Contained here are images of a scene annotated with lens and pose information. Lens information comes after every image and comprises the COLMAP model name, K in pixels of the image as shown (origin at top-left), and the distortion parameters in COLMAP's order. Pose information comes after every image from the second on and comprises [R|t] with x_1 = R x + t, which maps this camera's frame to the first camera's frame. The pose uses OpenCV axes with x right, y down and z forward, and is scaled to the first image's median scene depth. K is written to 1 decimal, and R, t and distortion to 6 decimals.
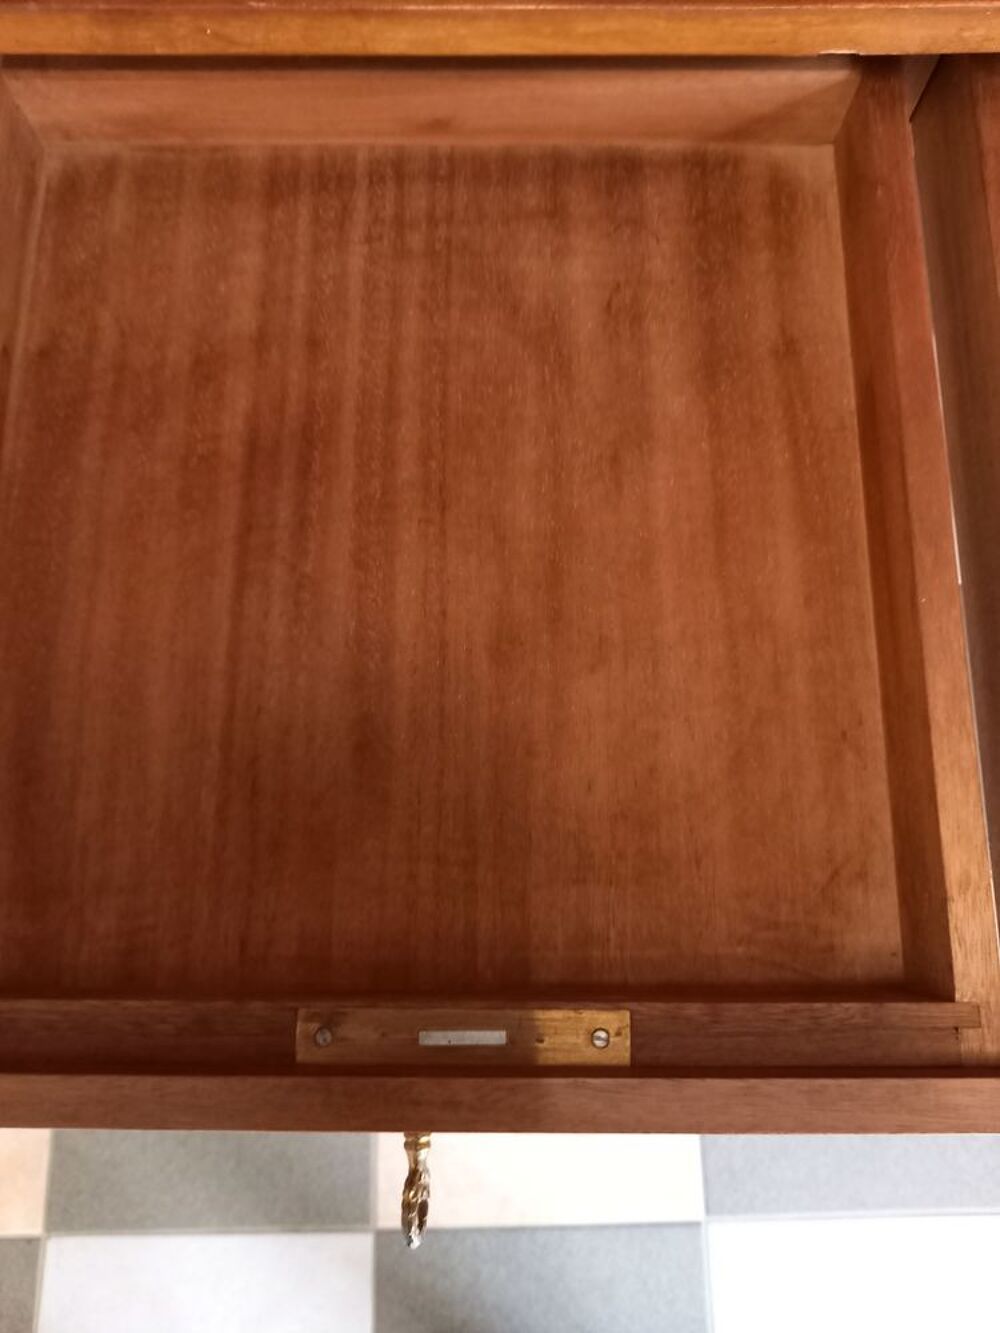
lens RADIAL K [[998.0, 0, 500.0], [0, 998.0, 666.5], [0, 0, 1]] dist [0.009567, -0.012249]
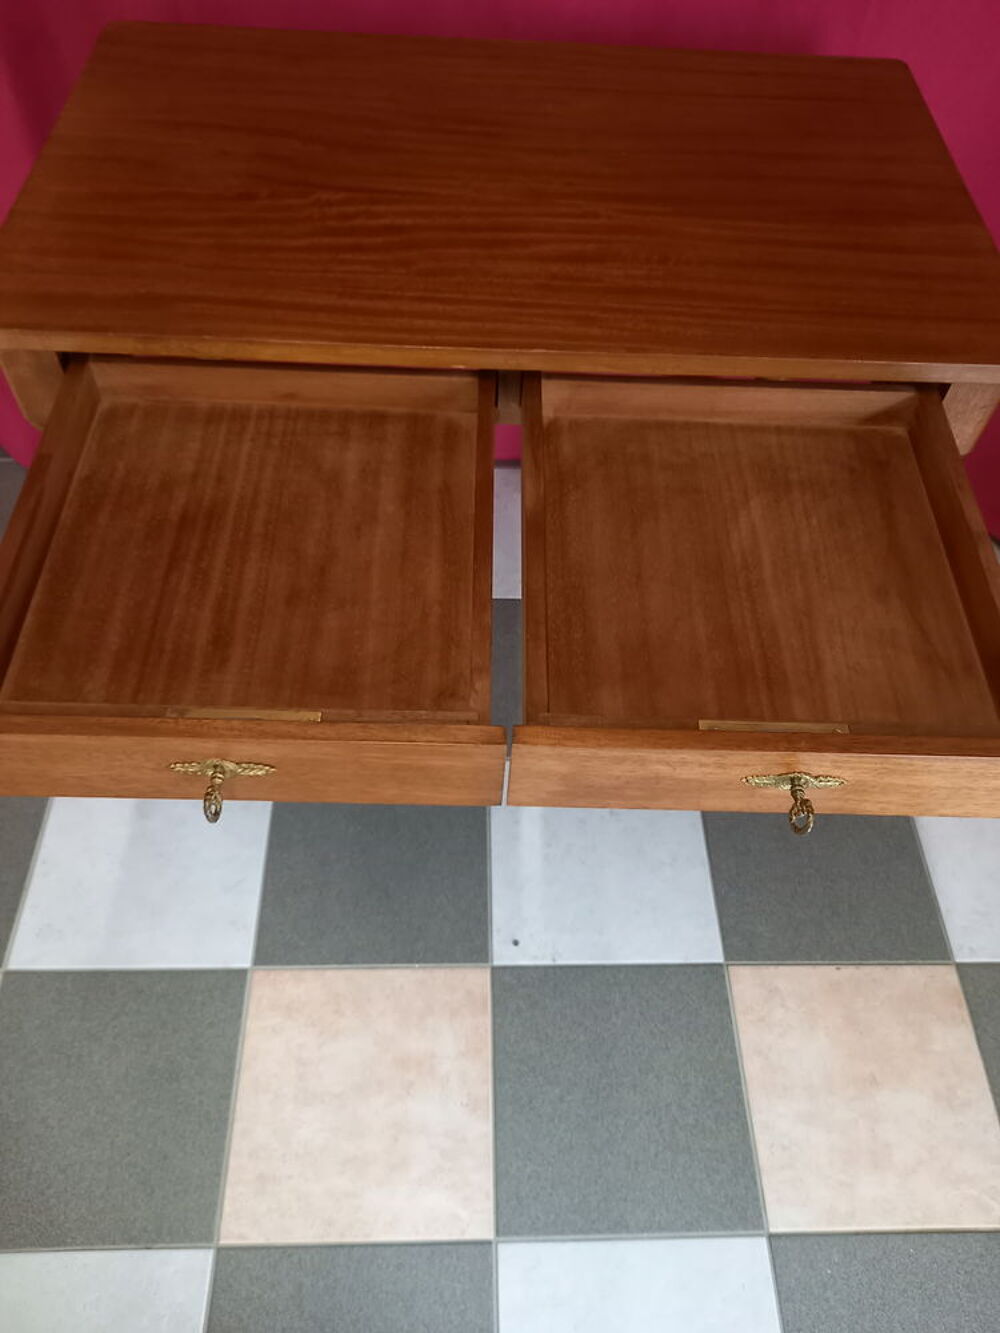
lens RADIAL K [[998.0, 0, 500.0], [0, 998.0, 666.5], [0, 0, 1]] dist [0.009567, -0.012249]
pose [[0.998682, 0.031031, 0.040890, 0.324190], [-0.014595, 0.935364, -0.353385, 0.770920], [-0.049213, 0.352323, 0.934584, -0.841225]]
